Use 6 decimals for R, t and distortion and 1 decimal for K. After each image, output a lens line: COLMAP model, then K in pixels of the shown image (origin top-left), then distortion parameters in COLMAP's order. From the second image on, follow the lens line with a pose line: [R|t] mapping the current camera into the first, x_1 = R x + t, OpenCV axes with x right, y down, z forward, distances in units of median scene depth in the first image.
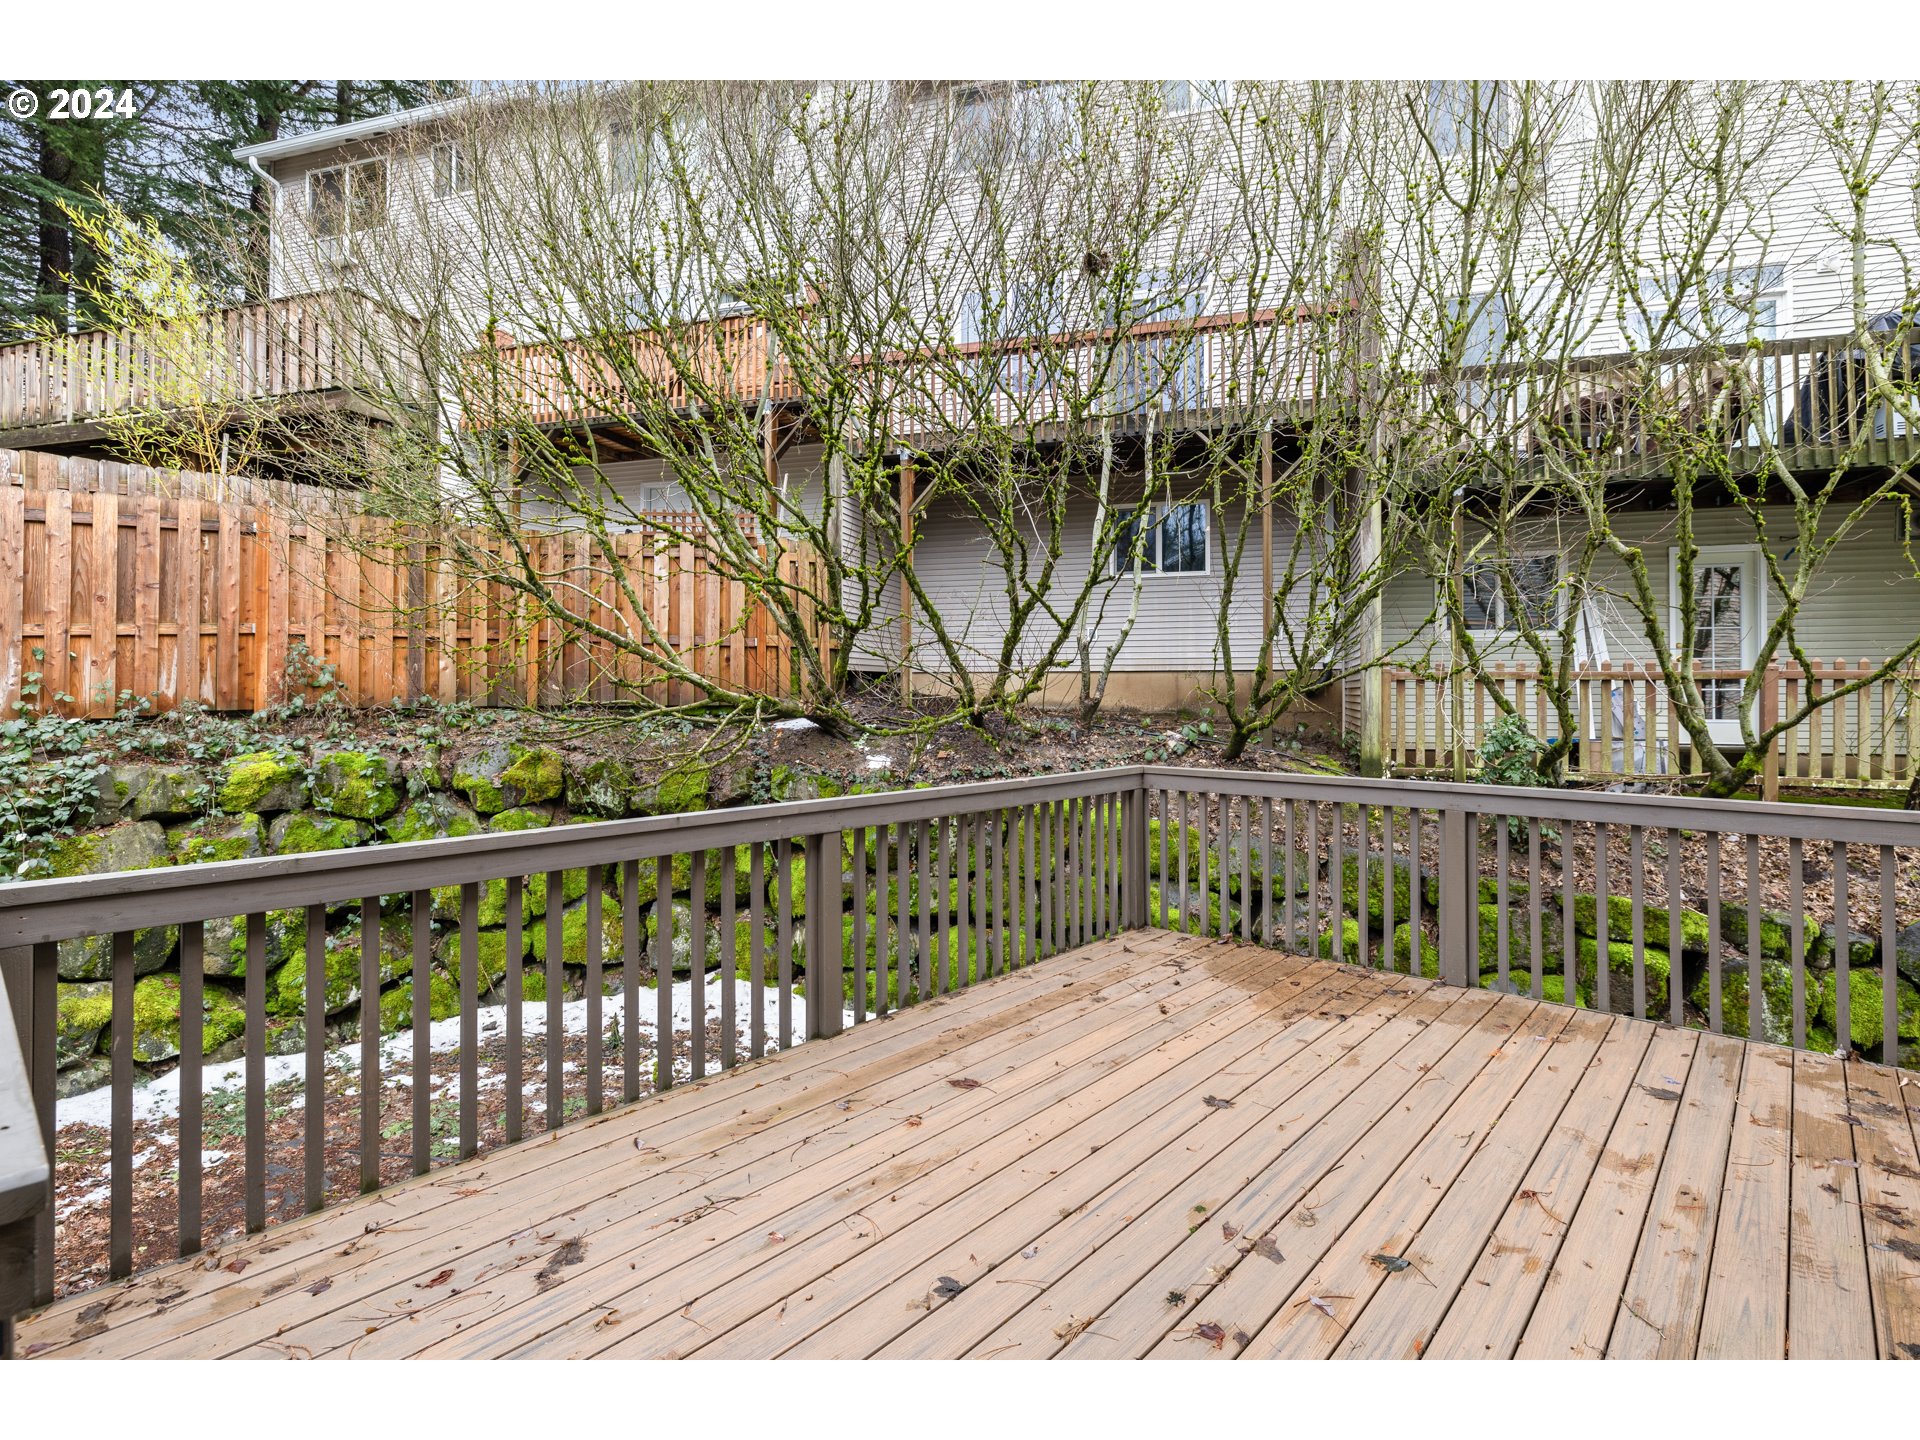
lens RADIAL K [[941.1, 0, 992.2], [0, 941.1, 690.1], [0, 0, 1]] dist [-0.001229, 0.001968]
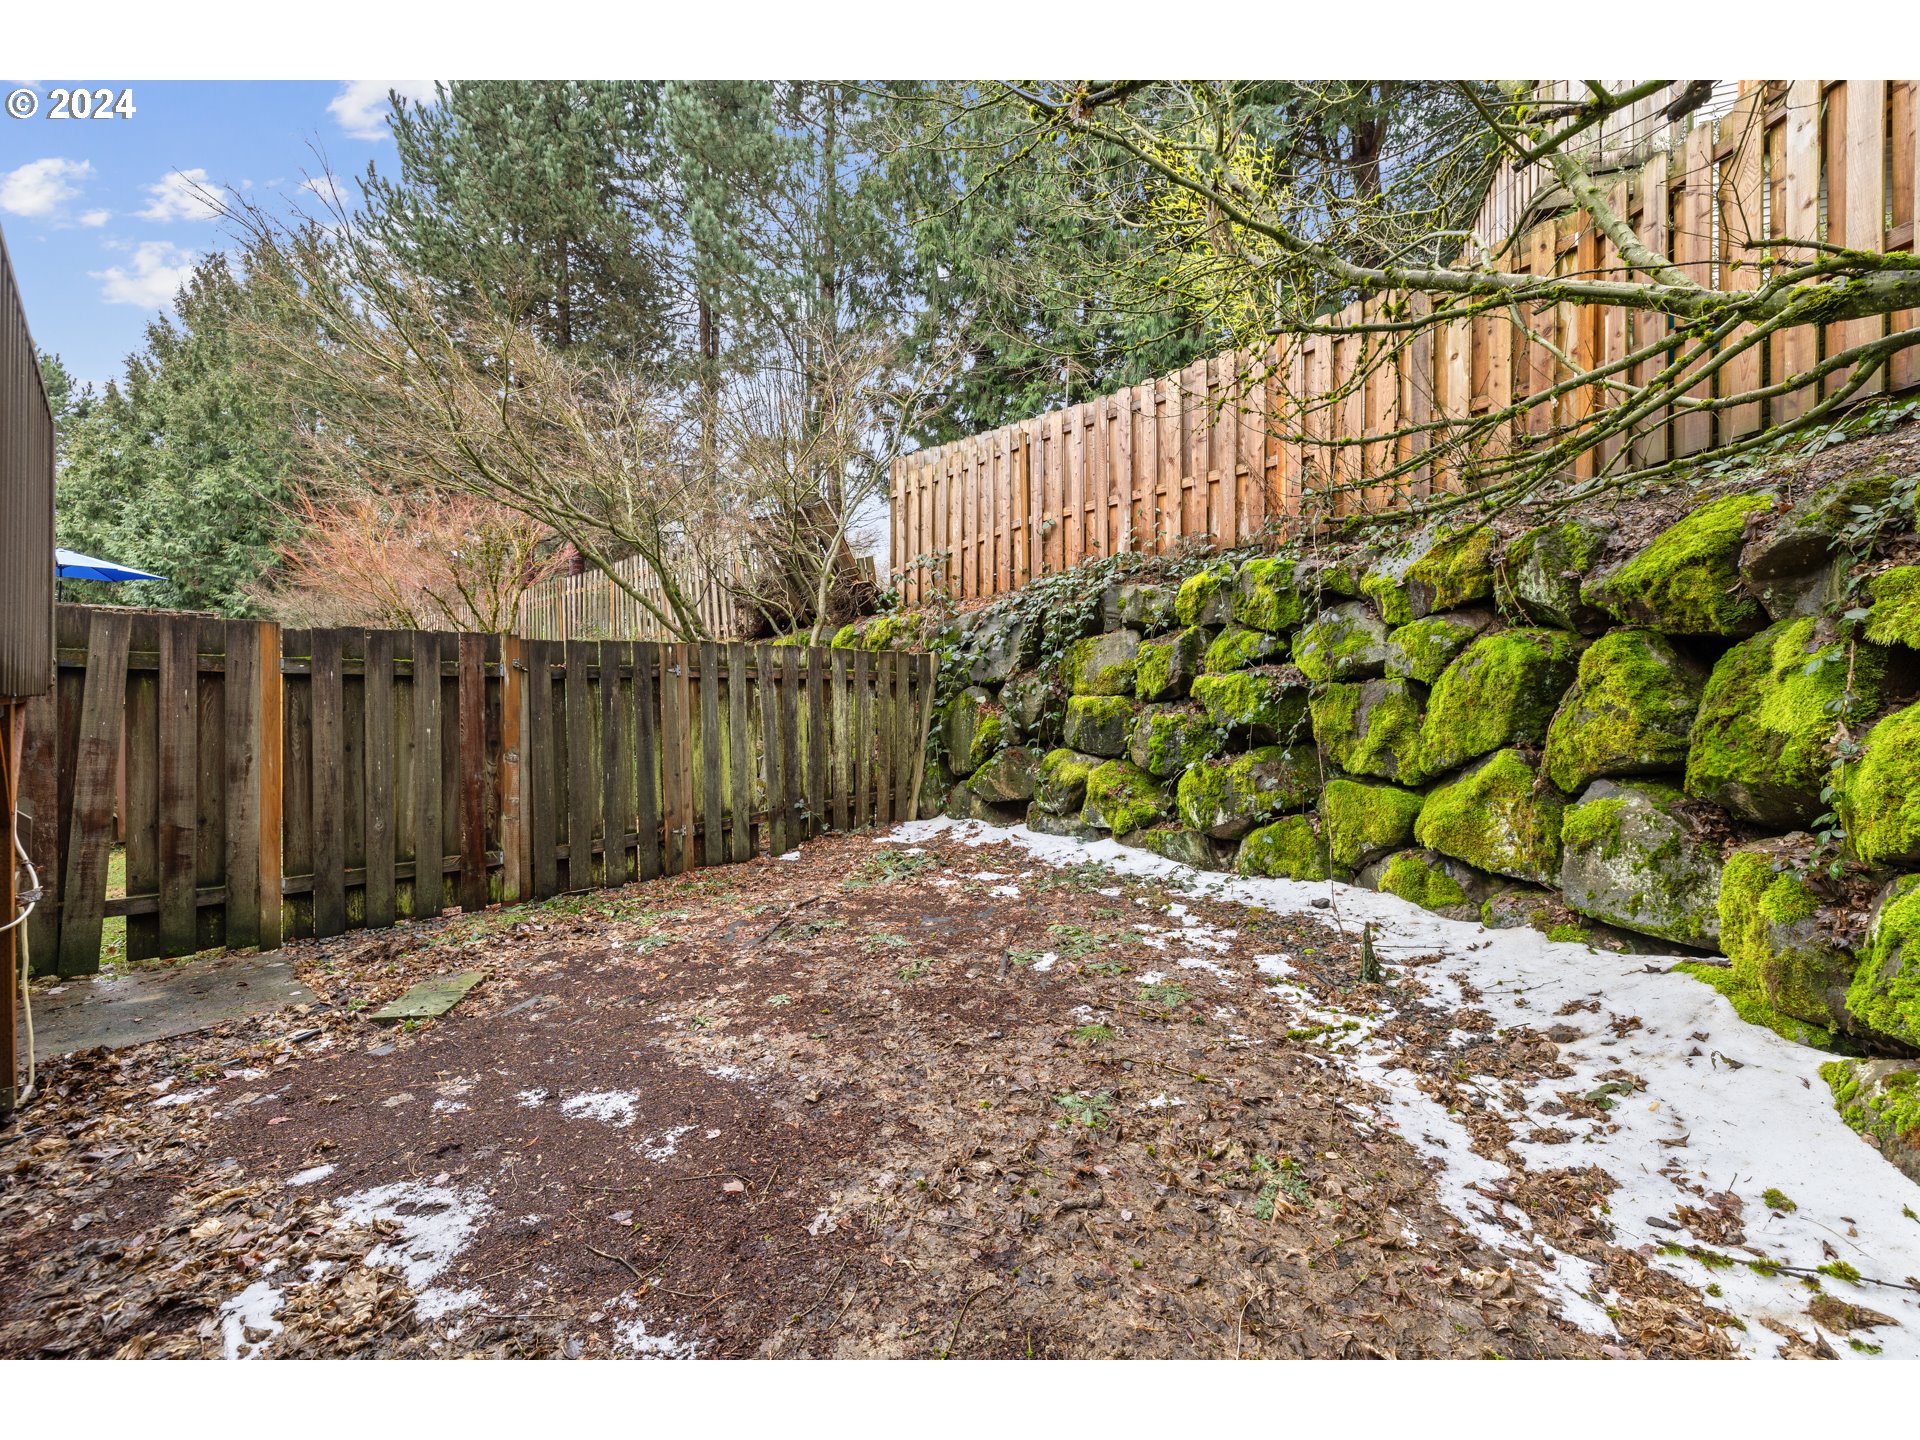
lens RADIAL K [[801.4, 0, 958.1], [0, 801.4, 694.5], [0, 0, 1]] dist [0.001442, -0.000408]
pose [[-0.024479, -0.005108, -0.999687, 0.089608], [-0.020289, 0.999784, -0.004612, 0.213231], [0.999494, 0.020170, -0.024577, 0.761402]]
